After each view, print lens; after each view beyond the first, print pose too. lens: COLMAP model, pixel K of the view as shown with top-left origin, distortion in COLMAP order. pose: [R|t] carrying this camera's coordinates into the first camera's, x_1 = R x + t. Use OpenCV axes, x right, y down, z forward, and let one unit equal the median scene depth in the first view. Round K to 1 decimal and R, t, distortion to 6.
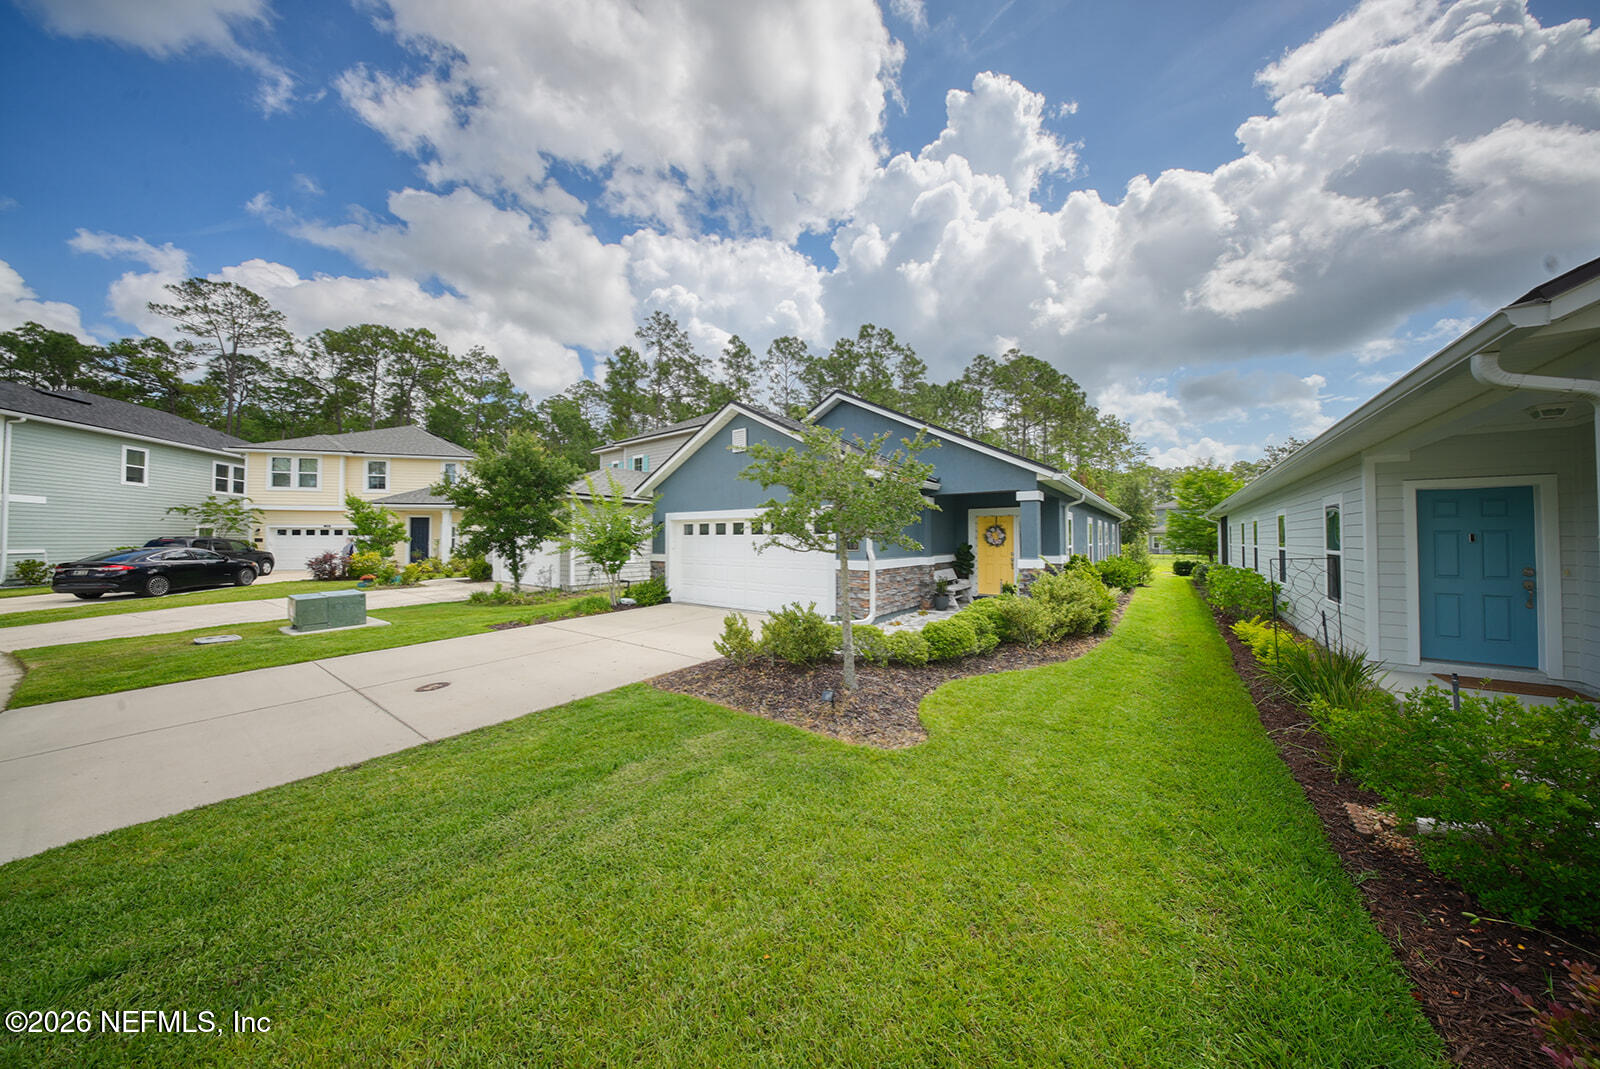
lens RADIAL K [[471.7, 0, 800.4], [0, 471.7, 529.1], [0, 0, 1]] dist [-0.016149, 0.000027]
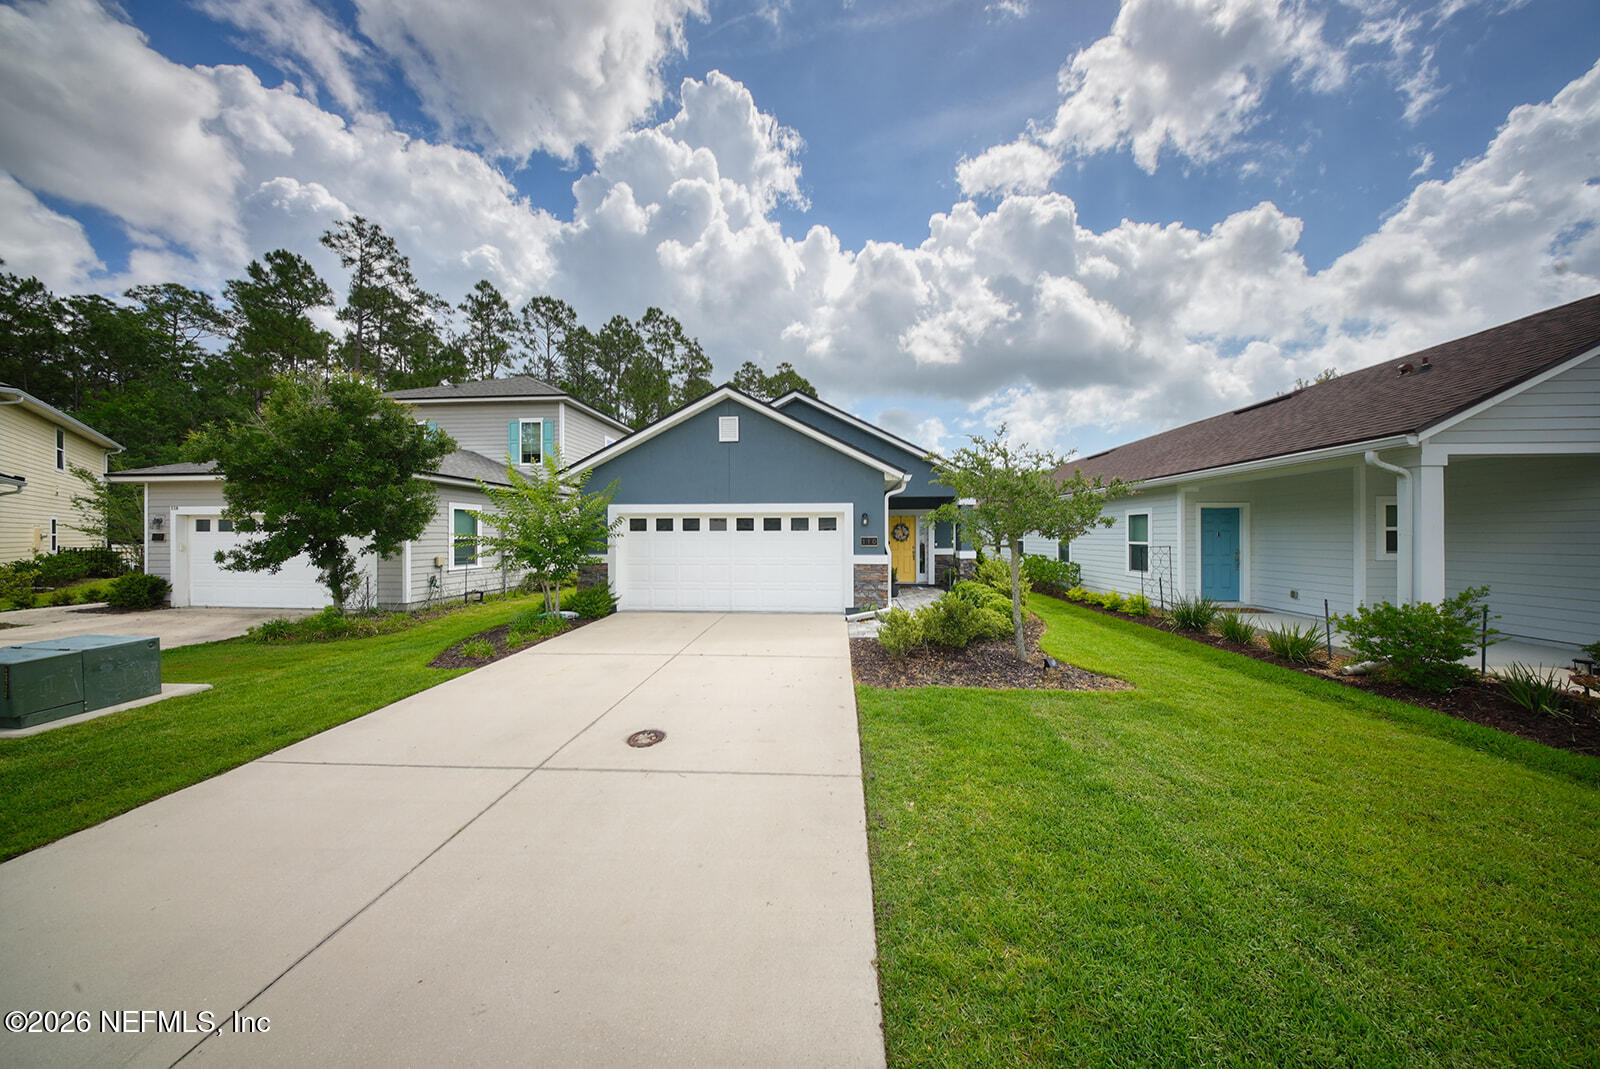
lens RADIAL K [[499.3, 0, 798.9], [0, 499.3, 531.7], [0, 0, 1]] dist [-0.000043, -0.000029]
pose [[0.852257, 0.006674, 0.523080, -0.111799], [-0.006157, 0.999977, -0.002729, 0.003190], [-0.523087, -0.000895, 0.852279, 0.018958]]
